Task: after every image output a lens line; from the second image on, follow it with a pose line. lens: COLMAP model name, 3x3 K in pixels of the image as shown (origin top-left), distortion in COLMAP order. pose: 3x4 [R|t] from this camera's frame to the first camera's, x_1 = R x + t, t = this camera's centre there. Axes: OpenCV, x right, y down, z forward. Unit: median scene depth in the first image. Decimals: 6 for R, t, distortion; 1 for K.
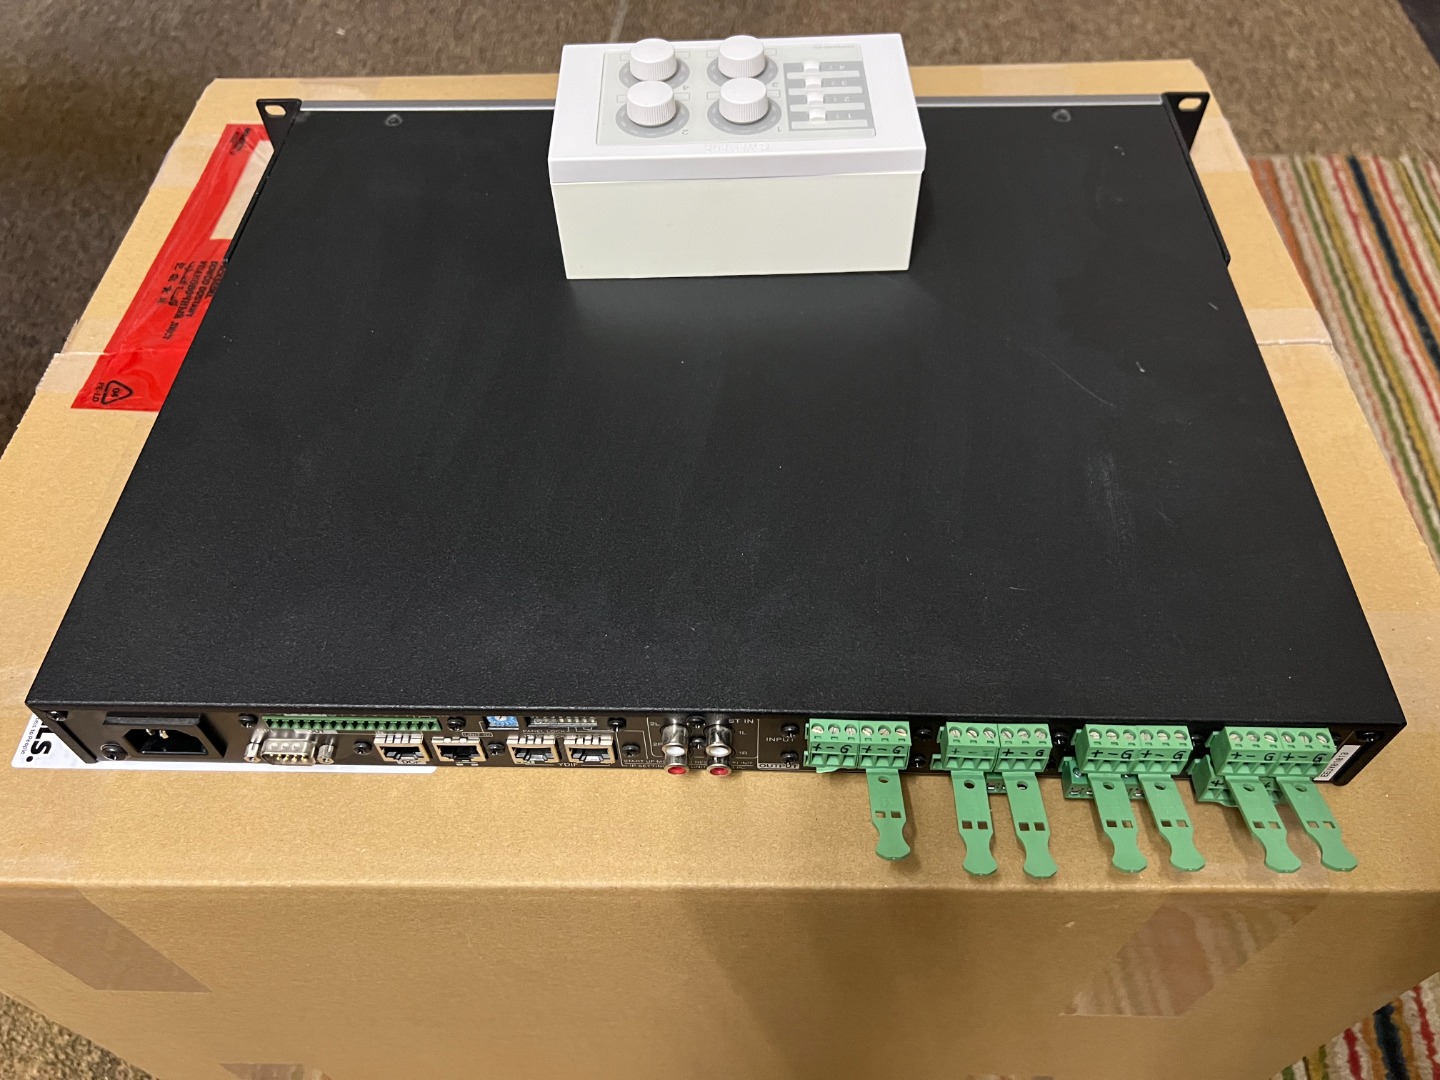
lens RADIAL K [[1106.6, 0, 705.1], [0, 1106.6, 514.5], [0, 0, 1]] dist [0.060949, -0.099052]
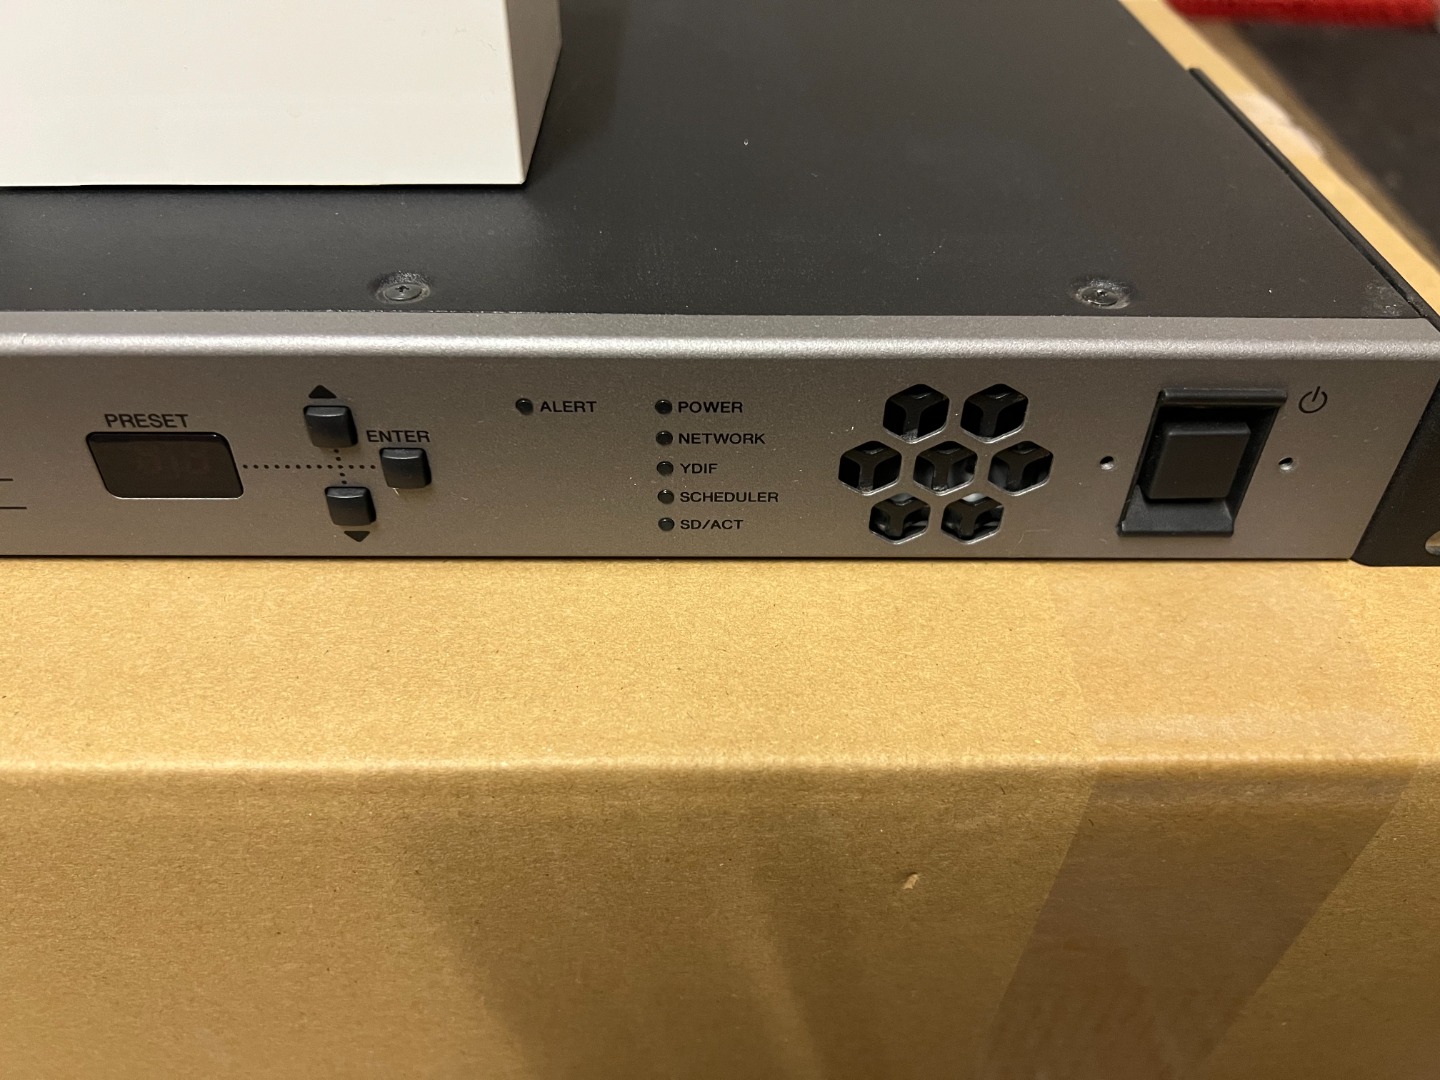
lens RADIAL K [[1108.4, 0, 718.0], [0, 1108.4, 499.0], [0, 0, 1]] dist [0.044481, -0.083315]
pose [[0.998593, 0.009456, 0.052171, 0.069978], [0.000829, 0.981066, -0.193673, 0.097495], [-0.053014, 0.193444, 0.979678, 0.158987]]
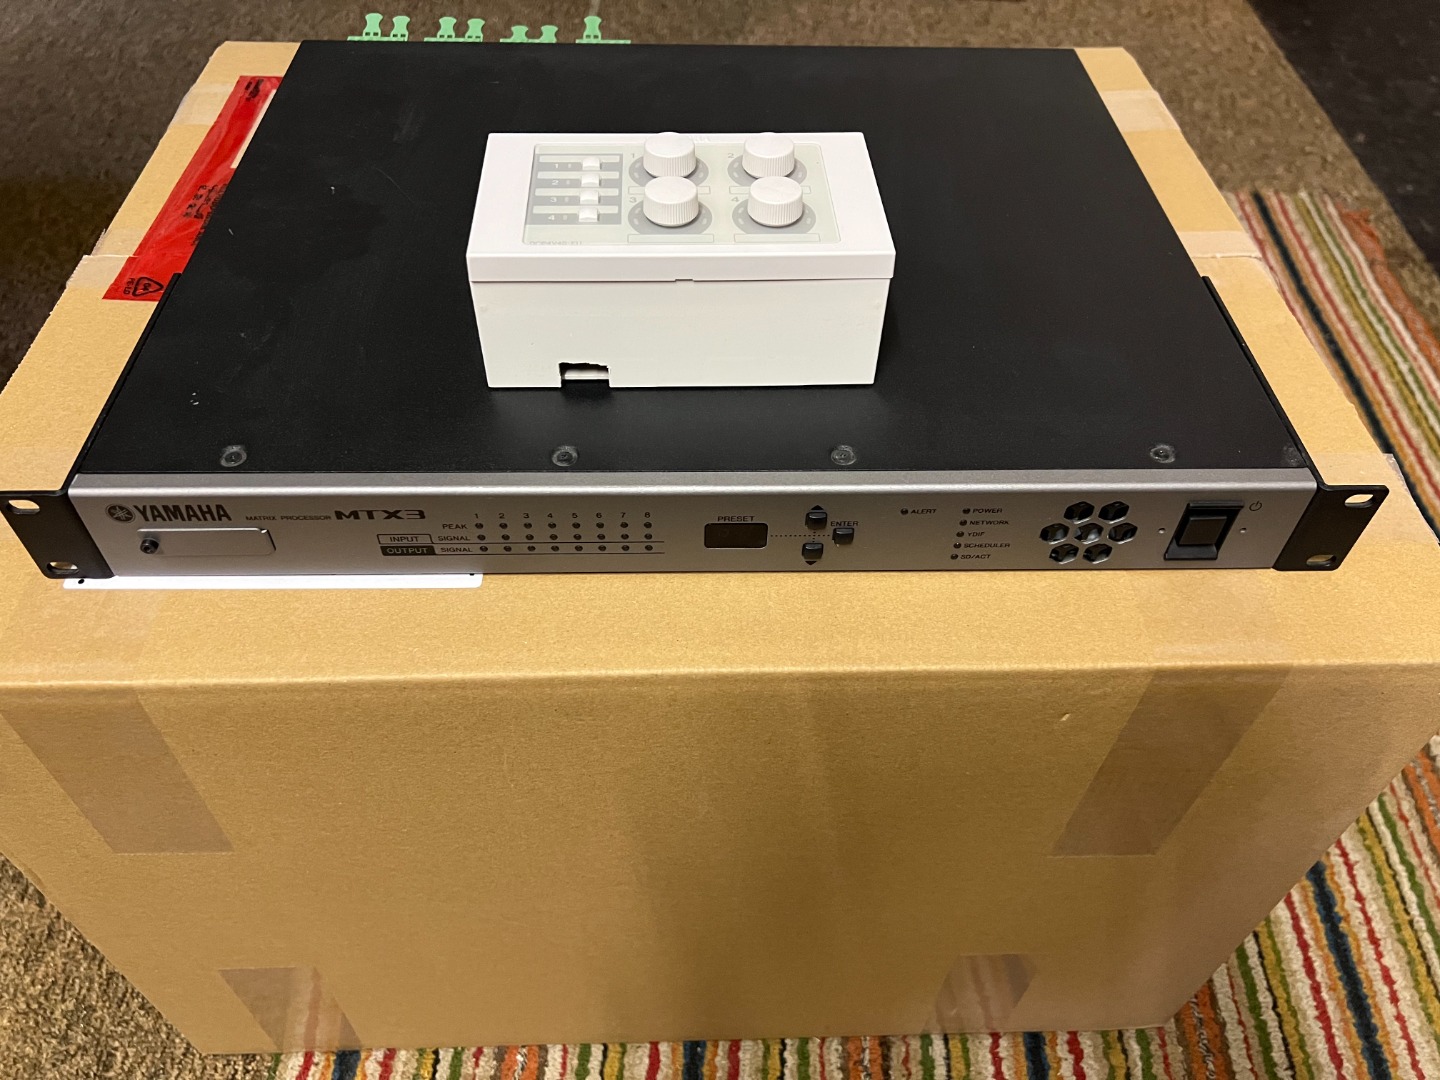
lens RADIAL K [[1103.0, 0, 718.3], [0, 1103.0, 509.5], [0, 0, 1]] dist [0.048782, -0.087081]
pose [[0.997329, -0.002747, 0.072992, -0.030537], [0.008314, 0.997067, -0.076075, 0.080137], [-0.072569, 0.076479, 0.994427, -0.025315]]
